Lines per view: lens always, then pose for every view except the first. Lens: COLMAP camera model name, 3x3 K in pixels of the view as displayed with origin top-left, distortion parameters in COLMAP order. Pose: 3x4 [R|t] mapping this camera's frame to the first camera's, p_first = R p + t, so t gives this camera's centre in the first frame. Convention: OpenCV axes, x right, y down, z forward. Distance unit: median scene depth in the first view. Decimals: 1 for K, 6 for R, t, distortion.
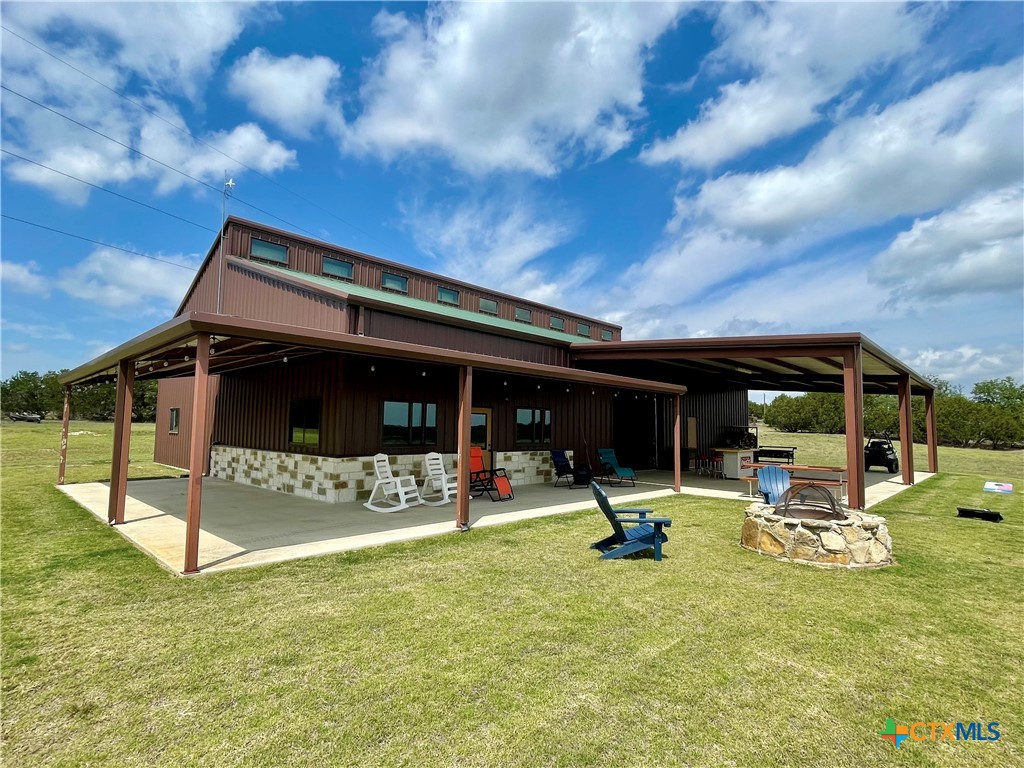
lens RADIAL K [[515.6, 0, 512.0], [0, 515.6, 384.0], [0, 0, 1]] dist [0.003112, 0.000908]
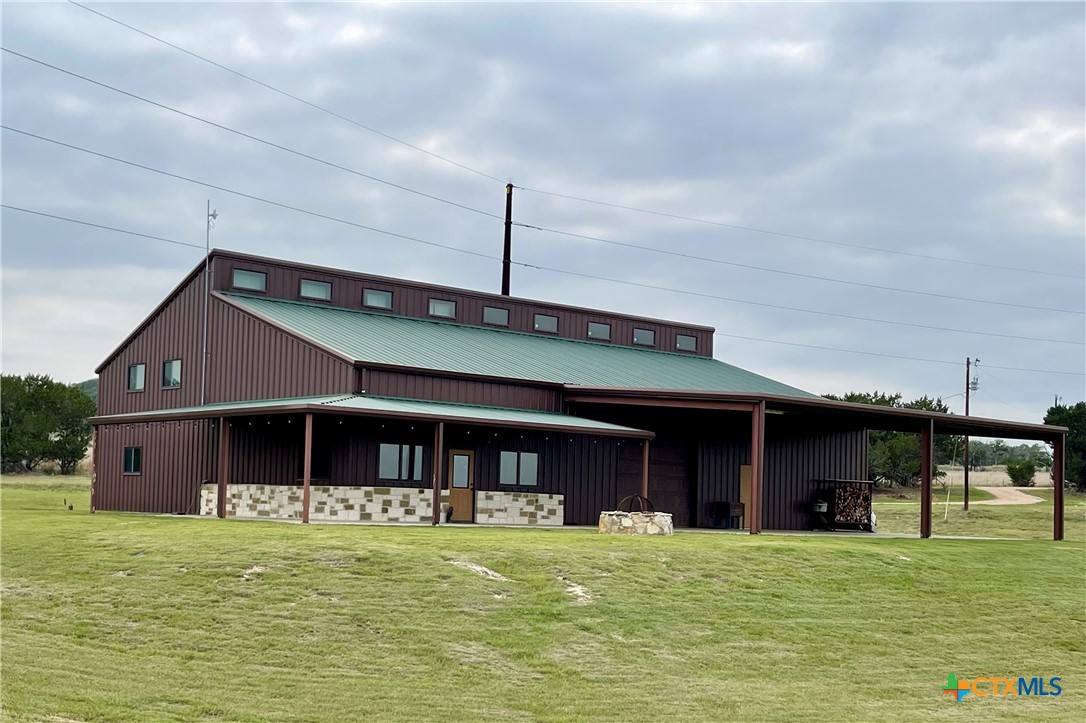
lens RADIAL K [[1459.6, 0, 543.0], [0, 1459.6, 361.5], [0, 0, 1]] dist [0.016920, 0.017527]
pose [[0.996894, 0.006678, -0.078465, 0.366617], [-0.007923, 0.999847, -0.015570, -0.098680], [0.078349, 0.016144, 0.996795, -2.180284]]
